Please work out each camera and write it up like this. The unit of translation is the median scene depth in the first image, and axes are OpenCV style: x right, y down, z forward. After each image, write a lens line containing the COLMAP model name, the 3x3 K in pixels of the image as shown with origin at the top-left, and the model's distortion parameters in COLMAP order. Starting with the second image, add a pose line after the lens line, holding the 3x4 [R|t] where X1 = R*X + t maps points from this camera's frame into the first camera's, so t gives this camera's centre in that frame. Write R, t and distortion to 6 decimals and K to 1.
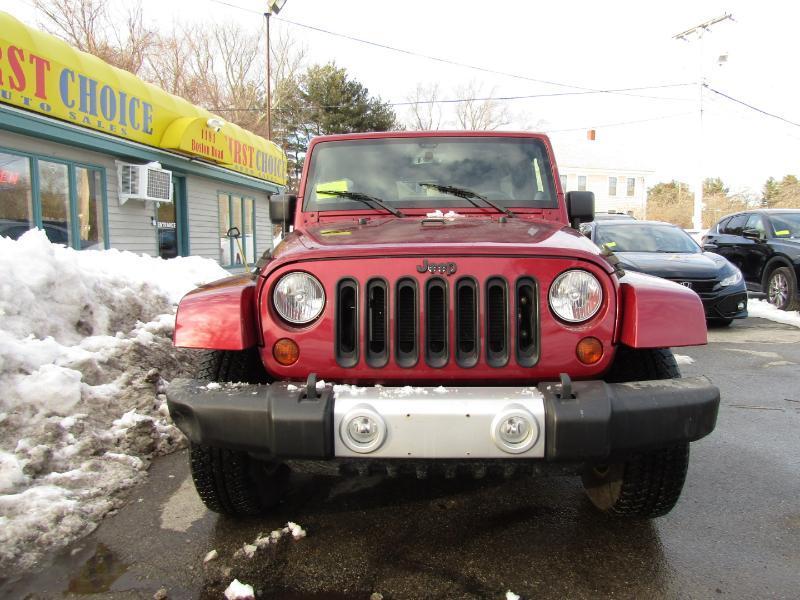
lens RADIAL K [[566.1, 0, 400.0], [0, 566.1, 300.0], [0, 0, 1]] dist [-0.010070, 0.000045]
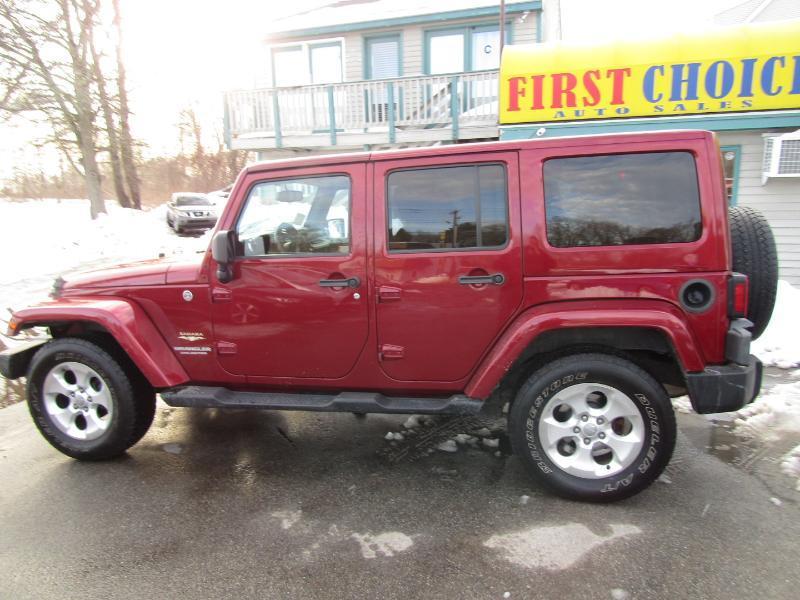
lens RADIAL K [[566.1, 0, 400.0], [0, 566.1, 300.0], [0, 0, 1]] dist [-0.010070, 0.000045]
pose [[-0.188007, 0.182809, -0.965005, 1.221657], [-0.081091, 0.976282, 0.200743, -0.304118], [0.978814, 0.115994, -0.168723, 1.513364]]
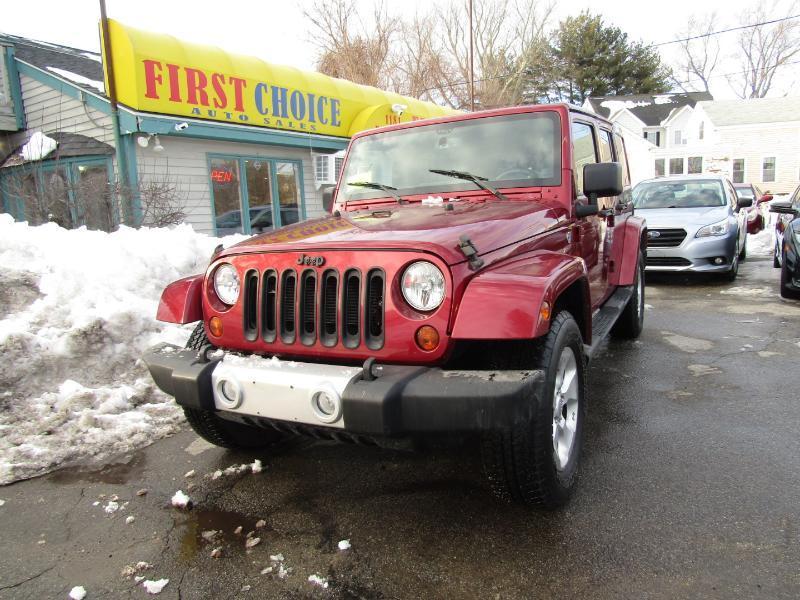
lens RADIAL K [[566.1, 0, 400.0], [0, 566.1, 300.0], [0, 0, 1]] dist [-0.010070, 0.000045]
pose [[0.898693, 0.021875, -0.438032, 0.450500], [0.005278, 0.998144, 0.060676, -0.027877], [0.438546, -0.056841, 0.896909, 0.016731]]
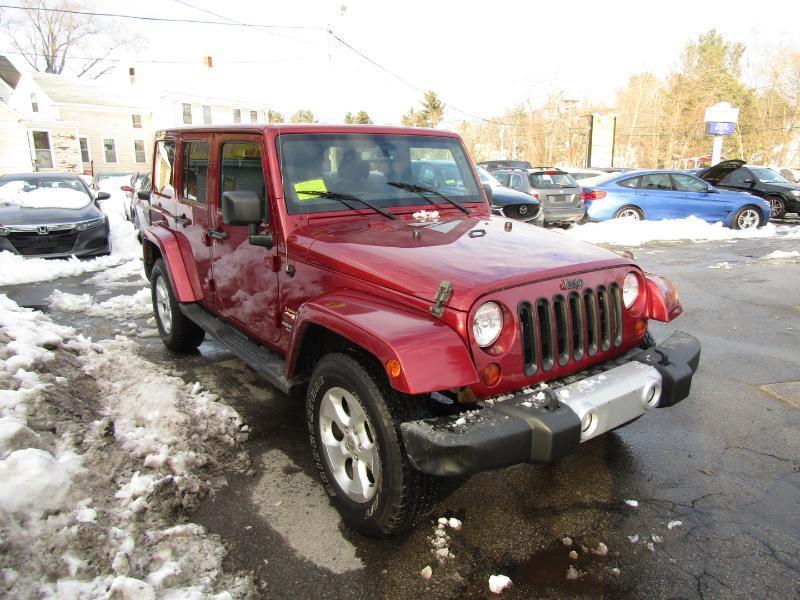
lens RADIAL K [[570.4, 0, 401.6], [0, 570.4, 295.5], [0, 0, 1]] dist [-0.005486, -0.003245]
pose [[0.781386, -0.135683, 0.609119, -0.617530], [0.063876, 0.988340, 0.138215, -0.141168], [-0.620771, -0.069091, 0.780942, 0.140417]]
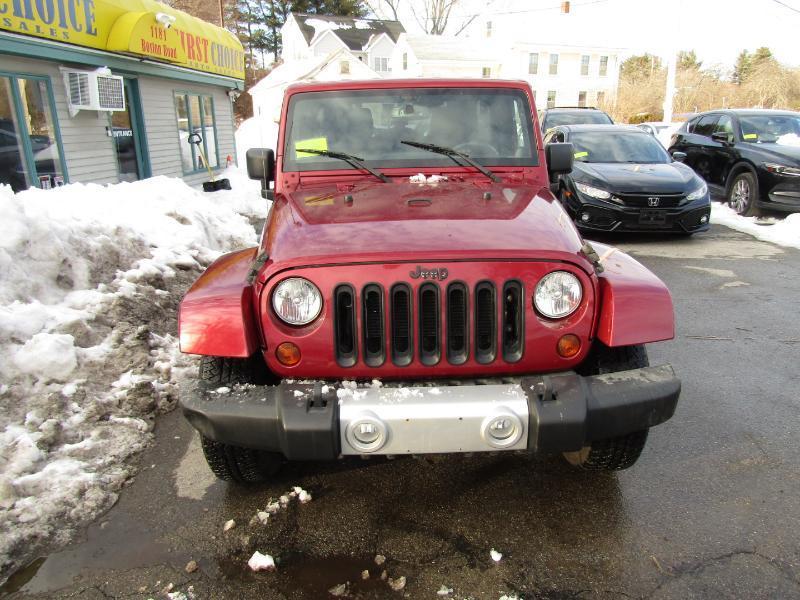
lens RADIAL K [[566.1, 0, 400.0], [0, 566.1, 300.0], [0, 0, 1]] dist [-0.010070, 0.000045]
pose [[0.998077, -0.026863, 0.055870, -0.029629], [0.014879, 0.978697, 0.204771, -0.135394], [-0.060181, -0.203545, 0.977214, -0.019409]]
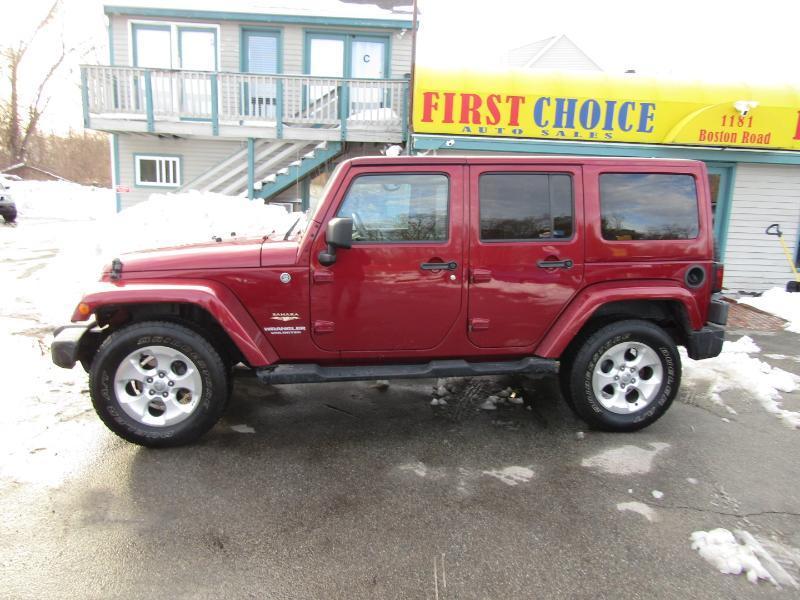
lens RADIAL K [[566.1, 0, 400.0], [0, 566.1, 300.0], [0, 0, 1]] dist [-0.010070, 0.000045]
pose [[0.161168, 0.182598, -0.969888, 1.395638], [-0.137648, 0.977289, 0.161118, -0.236889], [0.977281, 0.107537, 0.182642, 0.979372]]
